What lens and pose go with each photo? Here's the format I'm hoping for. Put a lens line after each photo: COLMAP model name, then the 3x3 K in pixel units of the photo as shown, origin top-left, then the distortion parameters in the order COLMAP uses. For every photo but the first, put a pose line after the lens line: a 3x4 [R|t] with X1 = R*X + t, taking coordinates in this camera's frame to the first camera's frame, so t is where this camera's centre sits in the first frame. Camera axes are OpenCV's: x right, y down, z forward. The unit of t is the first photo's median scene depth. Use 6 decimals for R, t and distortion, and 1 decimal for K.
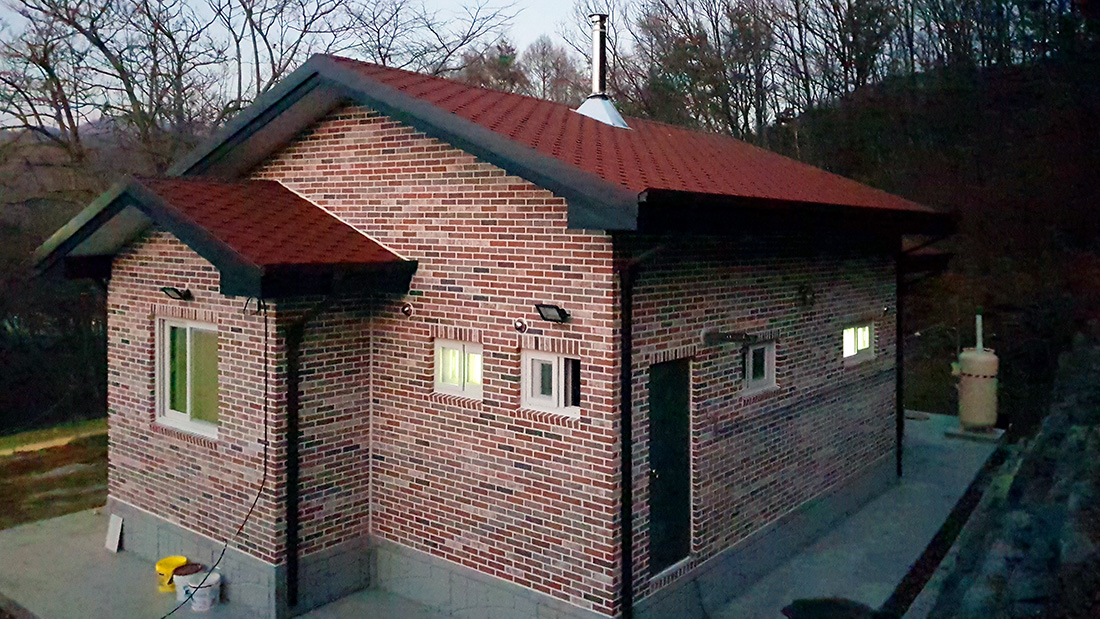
lens RADIAL K [[900.9, 0, 550.0], [0, 900.9, 309.5], [0, 0, 1]] dist [0.034140, -0.002356]
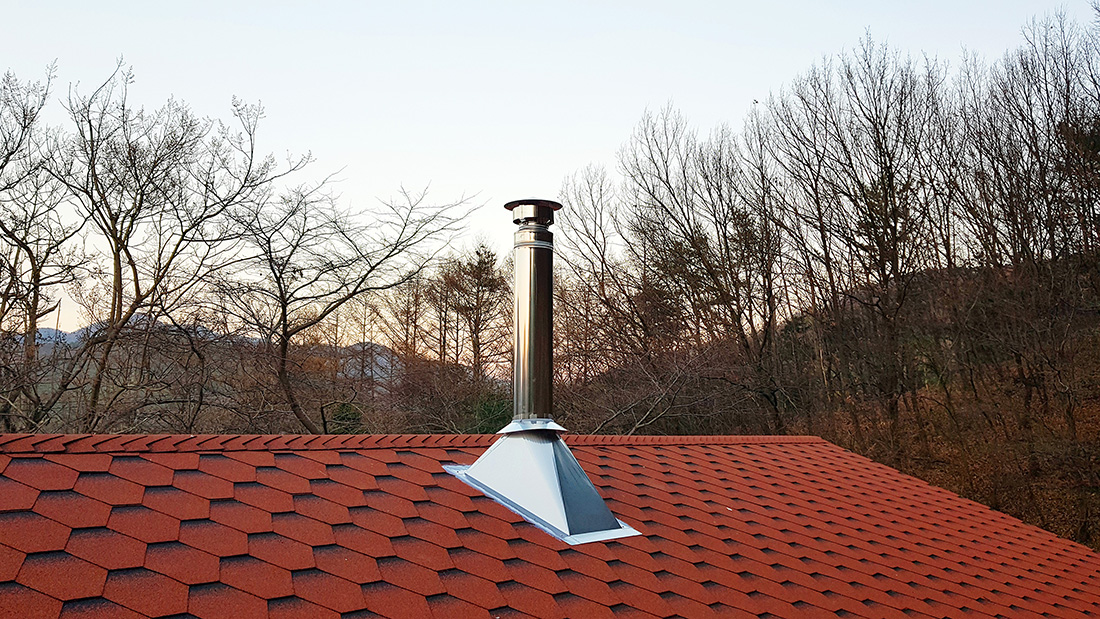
lens RADIAL K [[856.9, 0, 550.0], [0, 856.9, 309.5], [0, 0, 1]] dist [0.067395, 0.000120]
pose [[0.999961, -0.008373, 0.002675, 0.054132], [0.008748, 0.977766, -0.209514, -0.190317], [-0.000862, 0.209530, 0.977802, 0.603631]]
